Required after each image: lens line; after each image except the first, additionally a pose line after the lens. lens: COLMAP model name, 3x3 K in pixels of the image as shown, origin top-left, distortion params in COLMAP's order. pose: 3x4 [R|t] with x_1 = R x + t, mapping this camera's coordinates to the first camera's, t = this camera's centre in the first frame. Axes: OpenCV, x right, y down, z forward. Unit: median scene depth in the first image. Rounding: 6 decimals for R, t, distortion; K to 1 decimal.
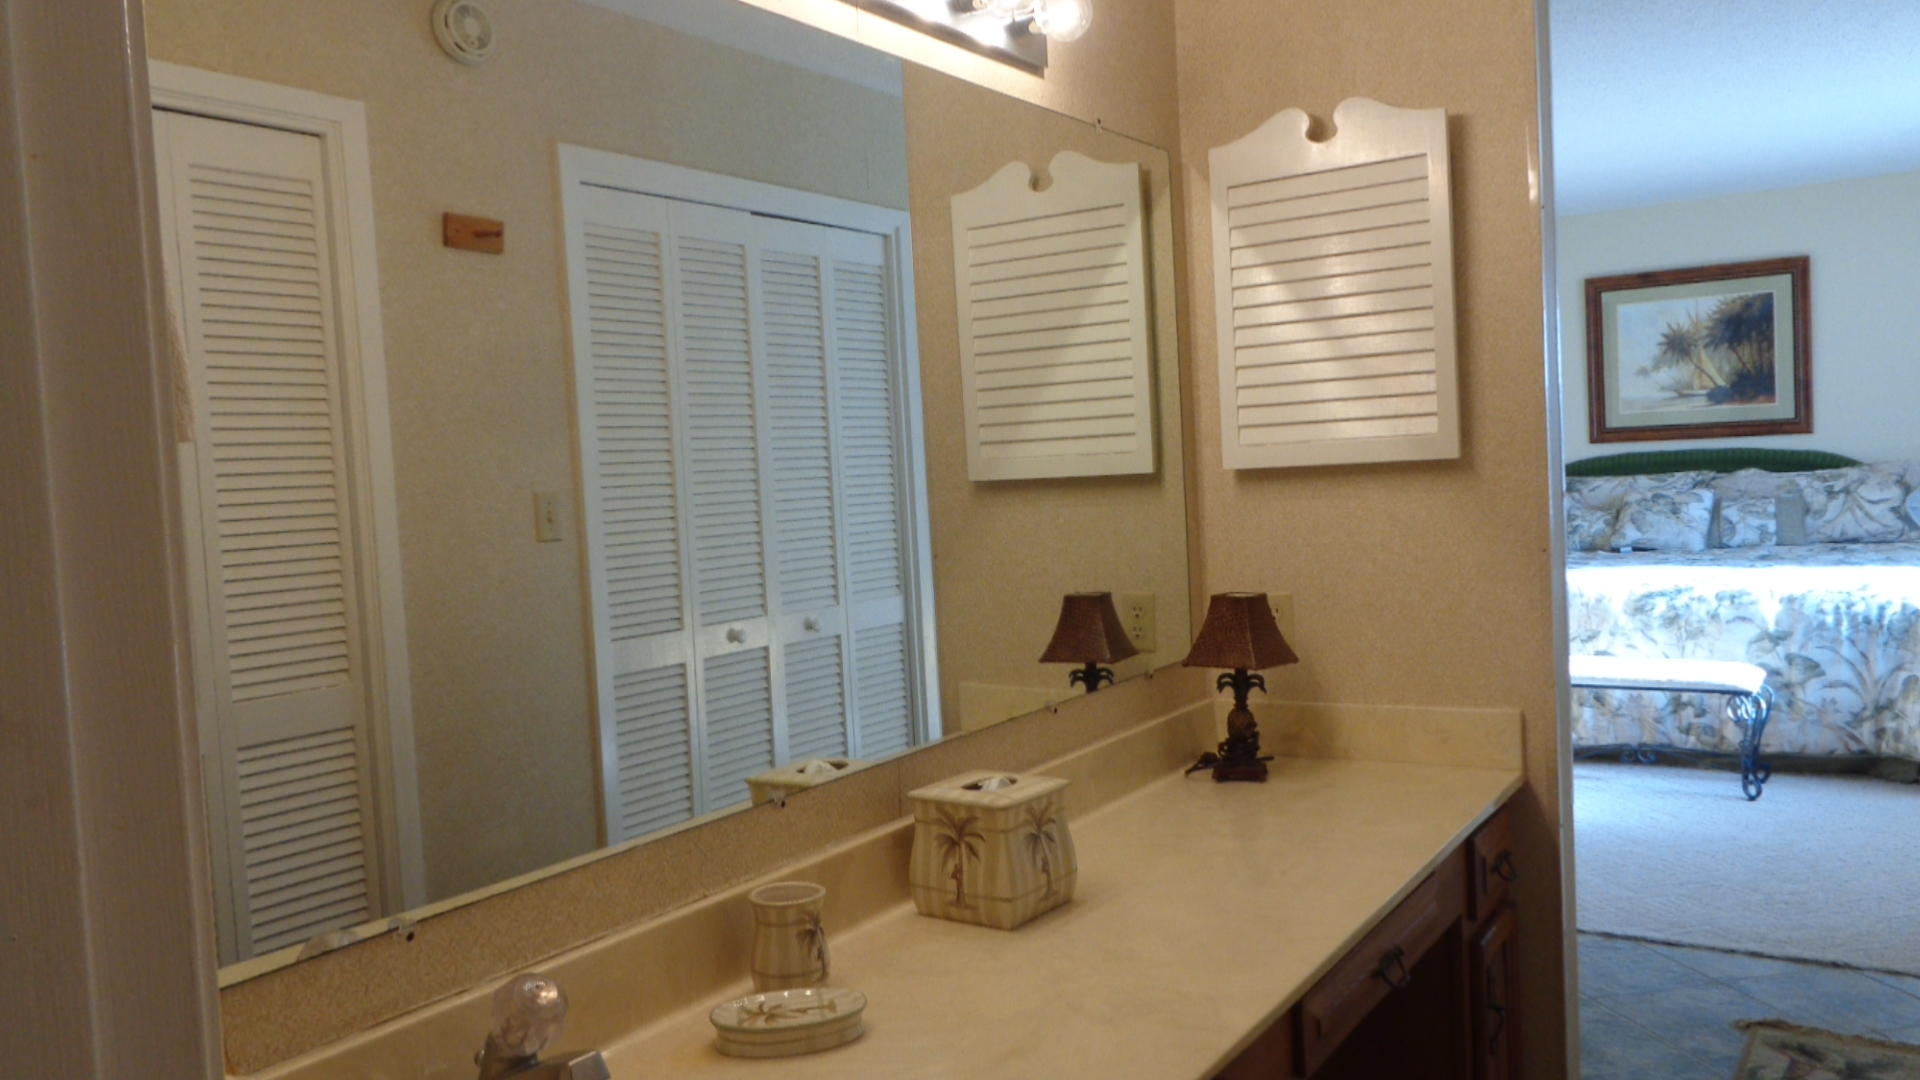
lens RADIAL K [[1444.1, 0, 965.7], [0, 1444.1, 534.6], [0, 0, 1]] dist [0.005526, -0.006594]
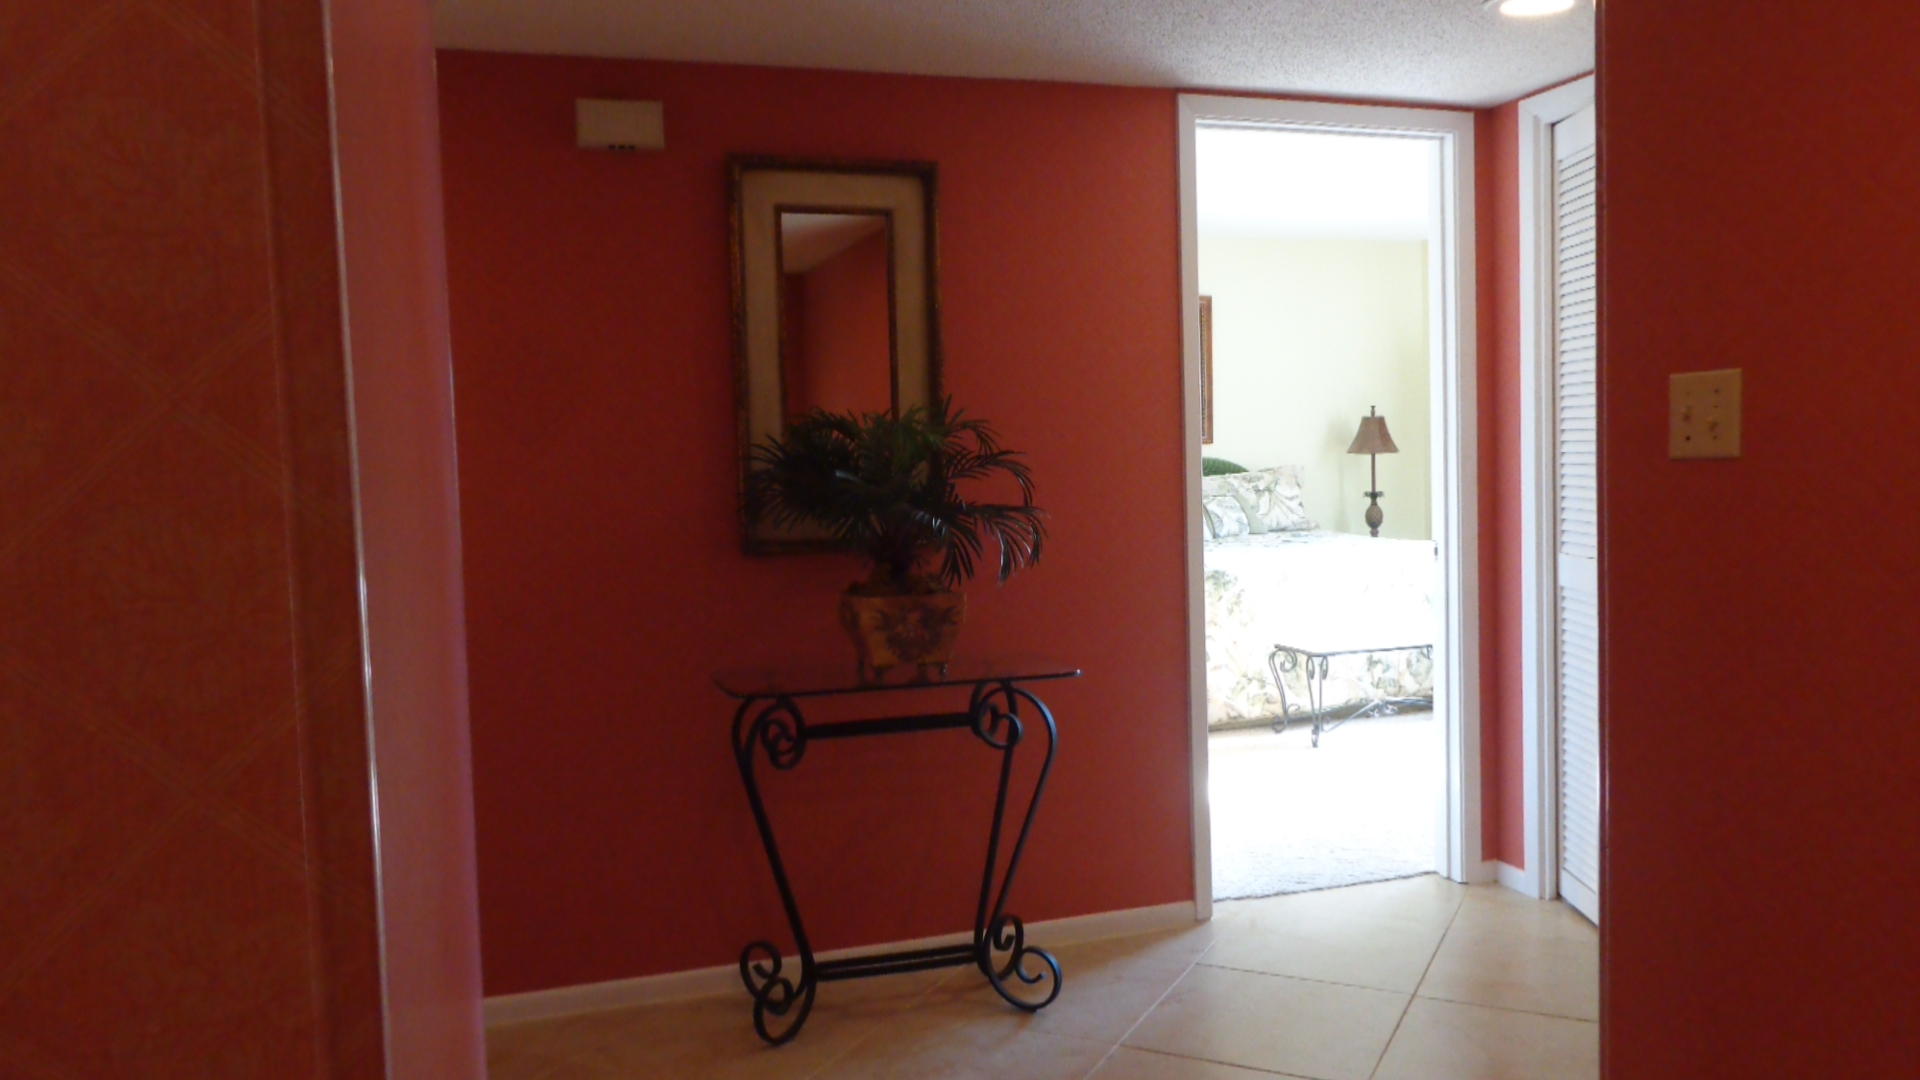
lens RADIAL K [[1444.1, 0, 965.7], [0, 1444.1, 534.6], [0, 0, 1]] dist [0.005526, -0.006594]
pose [[0.627306, -0.011708, 0.778685, -0.510367], [0.036299, 0.999240, -0.014218, 0.016007], [-0.777927, 0.037185, 0.627254, 0.435400]]
